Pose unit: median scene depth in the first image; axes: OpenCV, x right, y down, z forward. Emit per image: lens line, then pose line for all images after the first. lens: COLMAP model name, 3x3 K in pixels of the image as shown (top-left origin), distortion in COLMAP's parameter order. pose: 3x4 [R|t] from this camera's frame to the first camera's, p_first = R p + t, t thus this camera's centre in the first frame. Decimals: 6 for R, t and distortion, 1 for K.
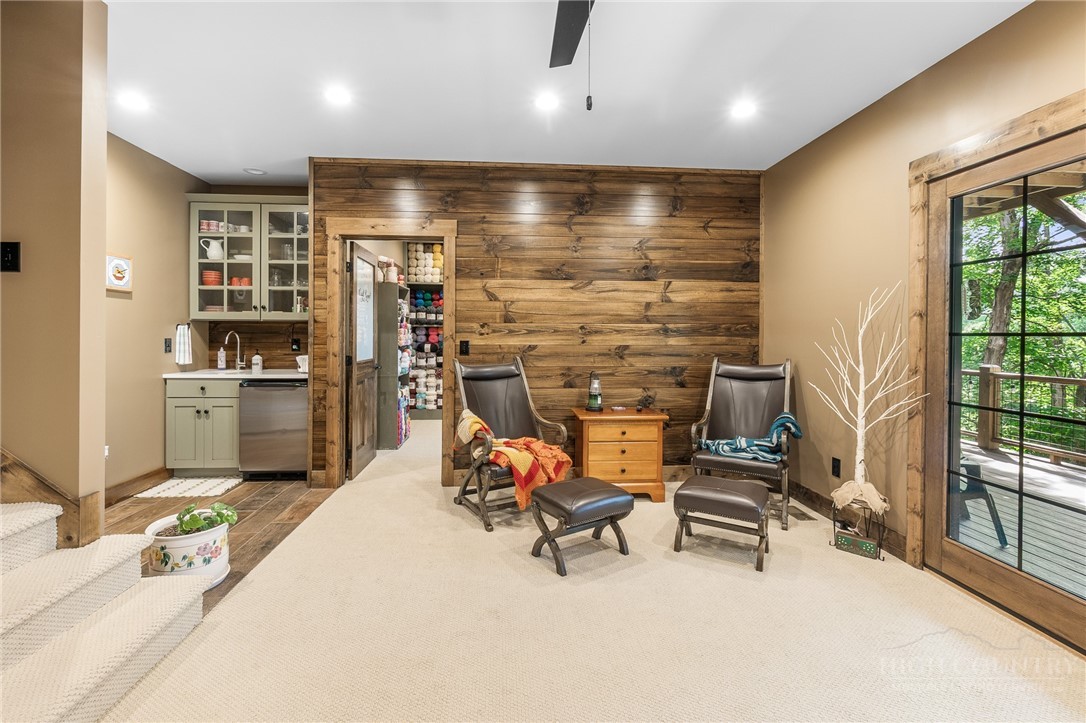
lens RADIAL K [[476.4, 0, 538.5], [0, 476.4, 336.1], [0, 0, 1]] dist [-0.004077, -0.000517]
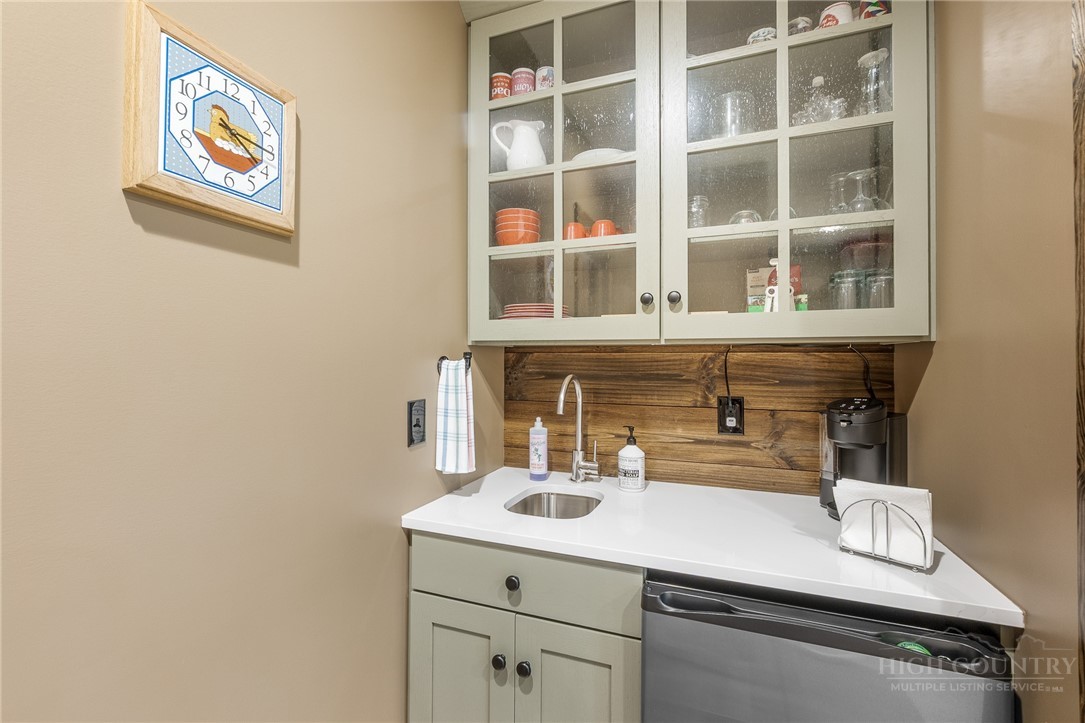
lens RADIAL K [[461.5, 0, 542.5], [0, 461.5, 361.5], [0, 0, 1]] dist [-0.000759, -0.000159]
pose [[0.904355, -0.000628, -0.426780, -0.530437], [-0.000892, 0.999994, -0.003362, -0.019328], [0.426780, 0.003421, 0.904349, 0.702633]]
